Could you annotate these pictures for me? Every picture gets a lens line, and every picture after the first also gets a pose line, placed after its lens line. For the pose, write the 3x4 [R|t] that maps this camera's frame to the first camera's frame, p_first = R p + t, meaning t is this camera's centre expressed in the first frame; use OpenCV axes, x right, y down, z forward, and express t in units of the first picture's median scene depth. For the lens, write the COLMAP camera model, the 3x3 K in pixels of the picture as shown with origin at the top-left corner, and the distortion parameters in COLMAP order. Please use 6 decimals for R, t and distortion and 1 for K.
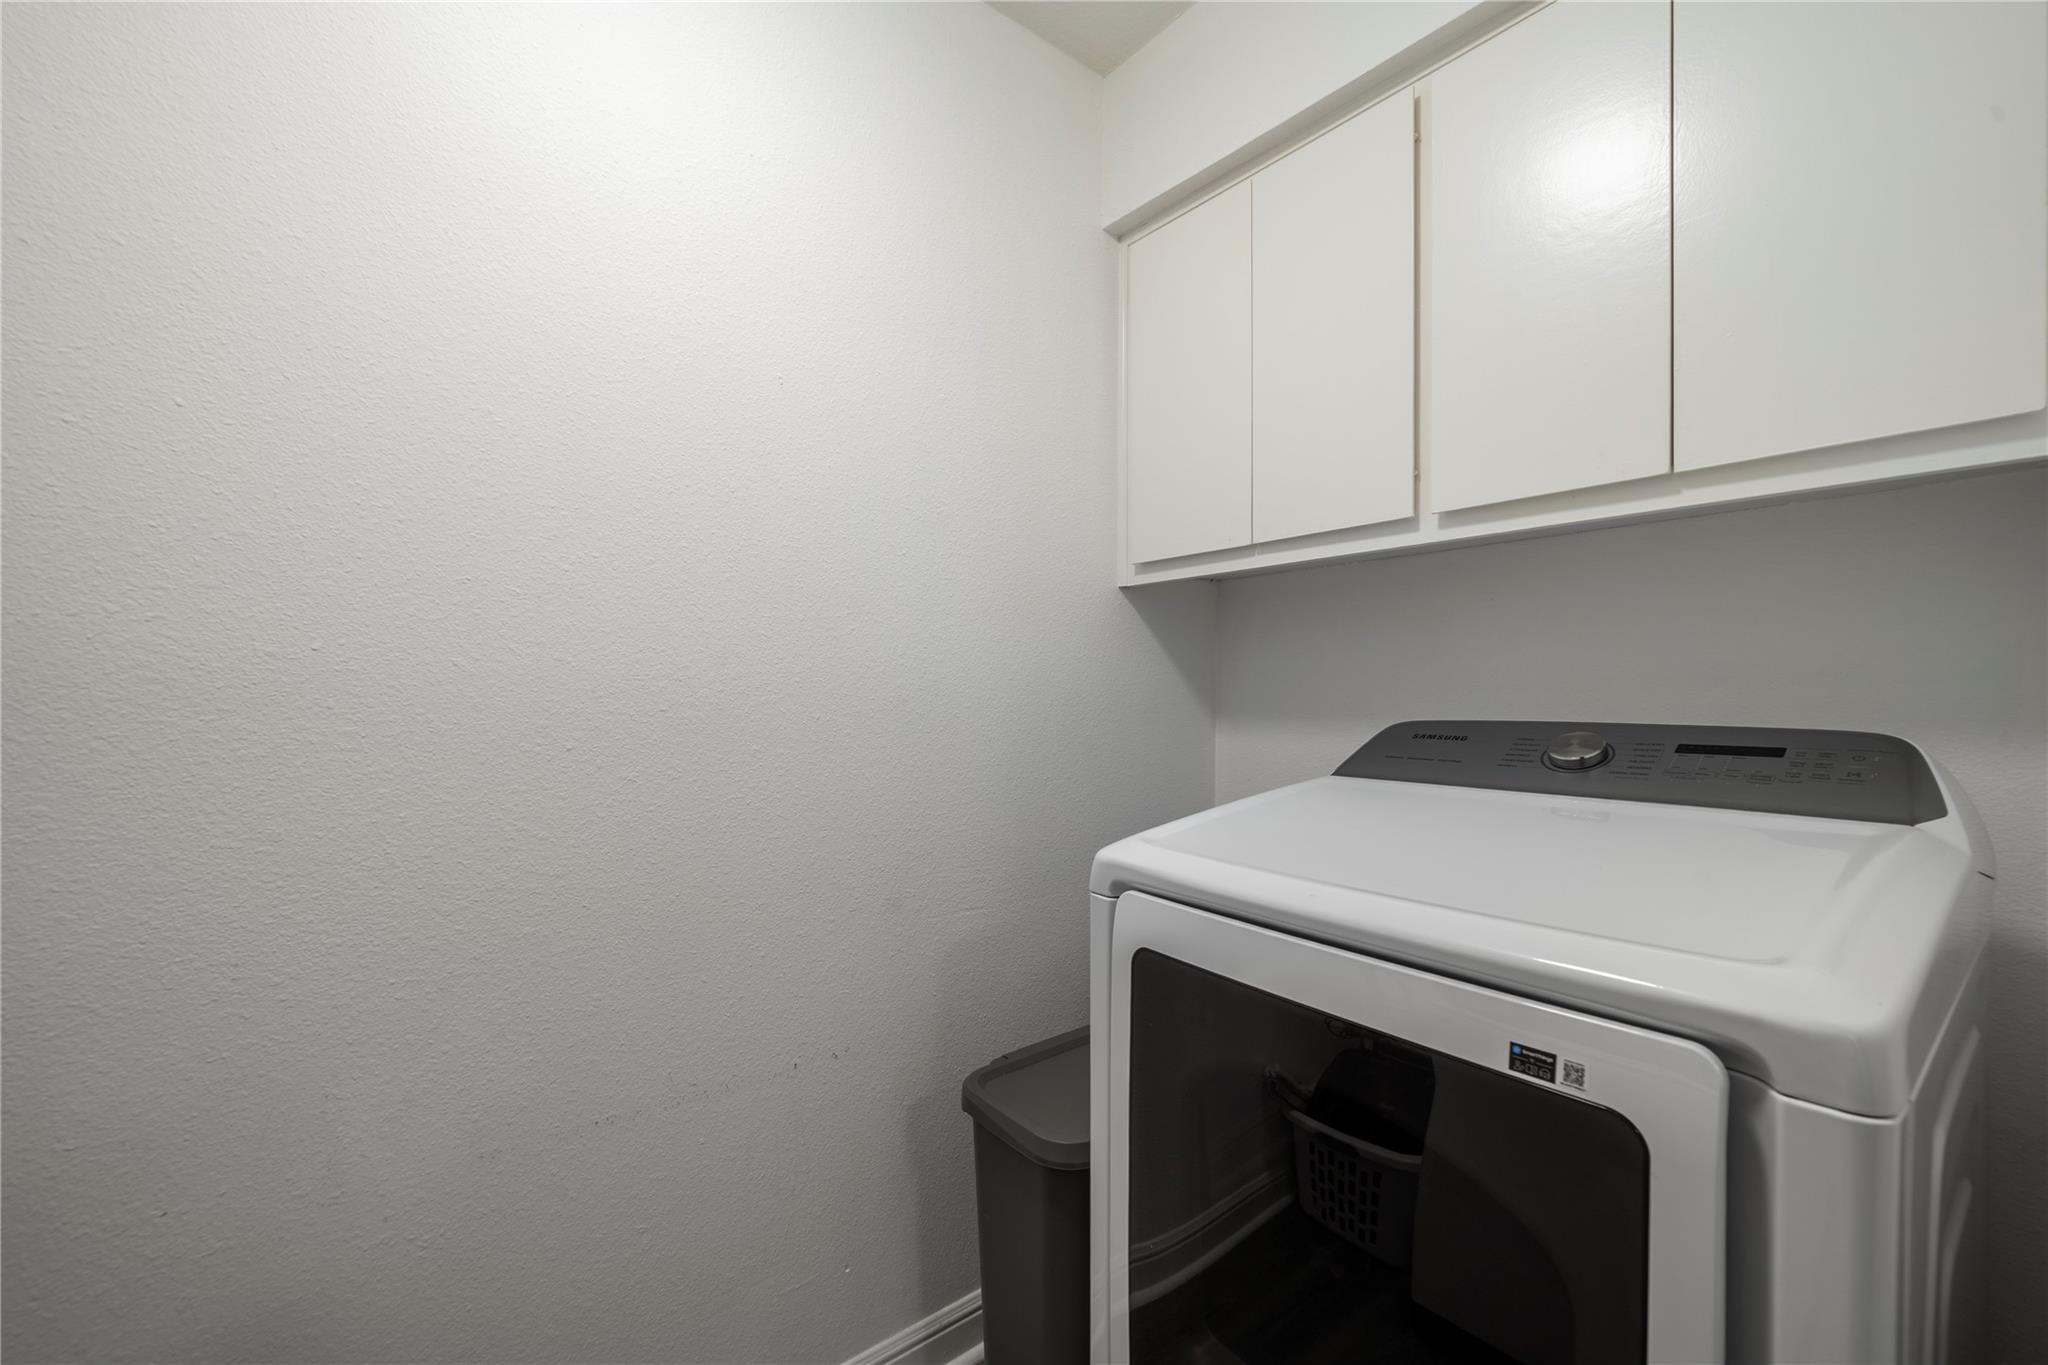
lens RADIAL K [[812.9, 0, 1028.4], [0, 812.9, 685.0], [0, 0, 1]] dist [-0.001892, 0.000118]
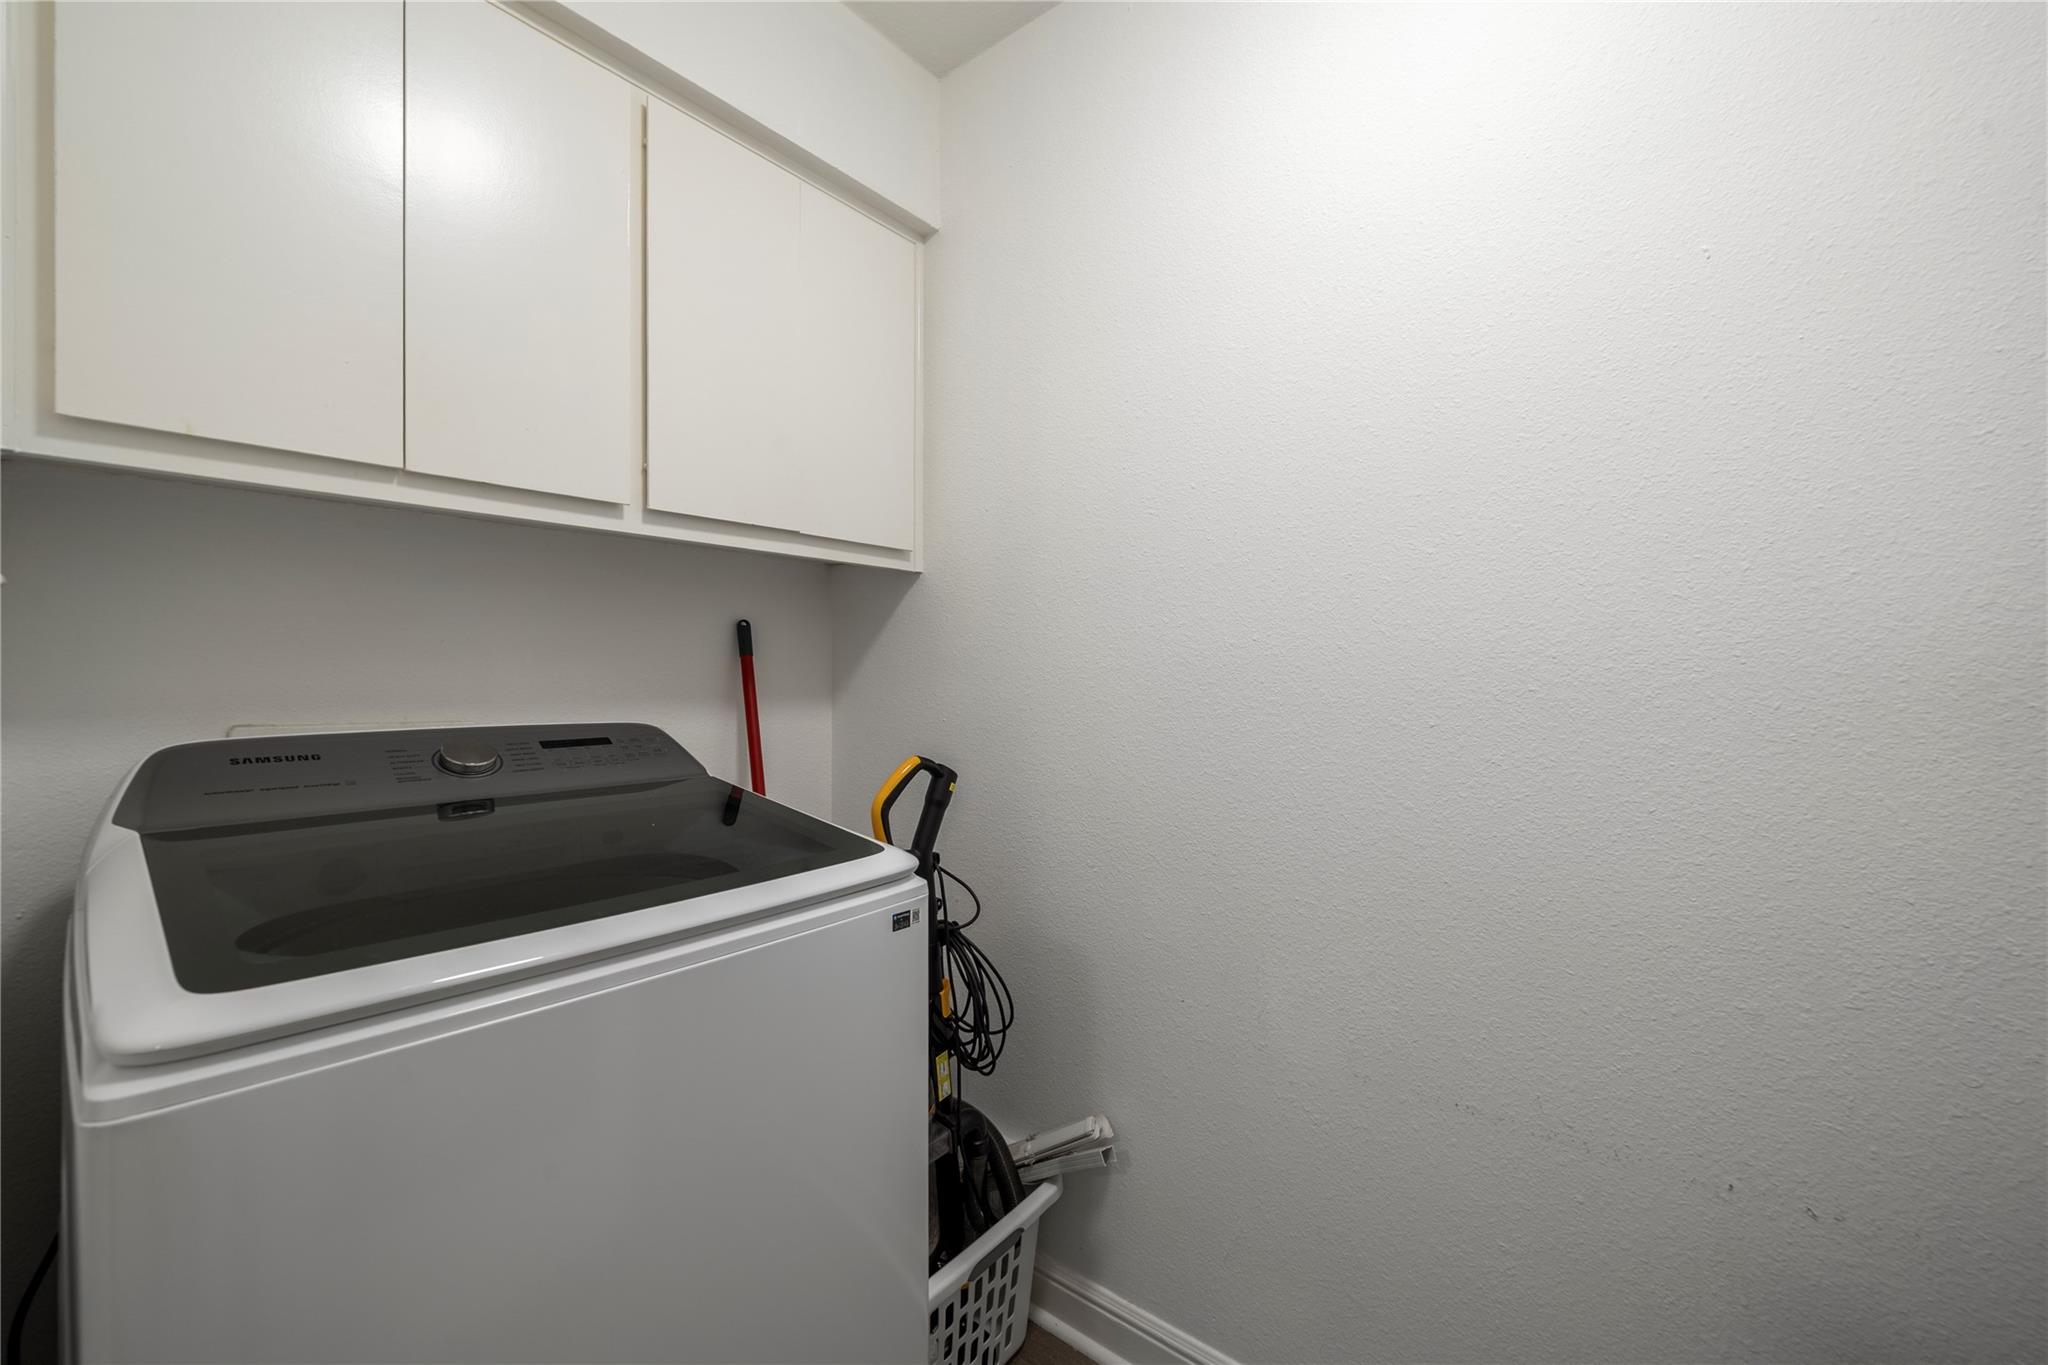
lens RADIAL K [[804.9, 0, 1023.5], [0, 804.9, 652.1], [0, 0, 1]] dist [-0.000537, -0.000015]
pose [[0.237198, -0.021268, -0.971229, 0.291655], [0.012520, 0.999744, -0.018834, -0.001984], [0.971381, -0.007692, 0.237403, 0.240623]]
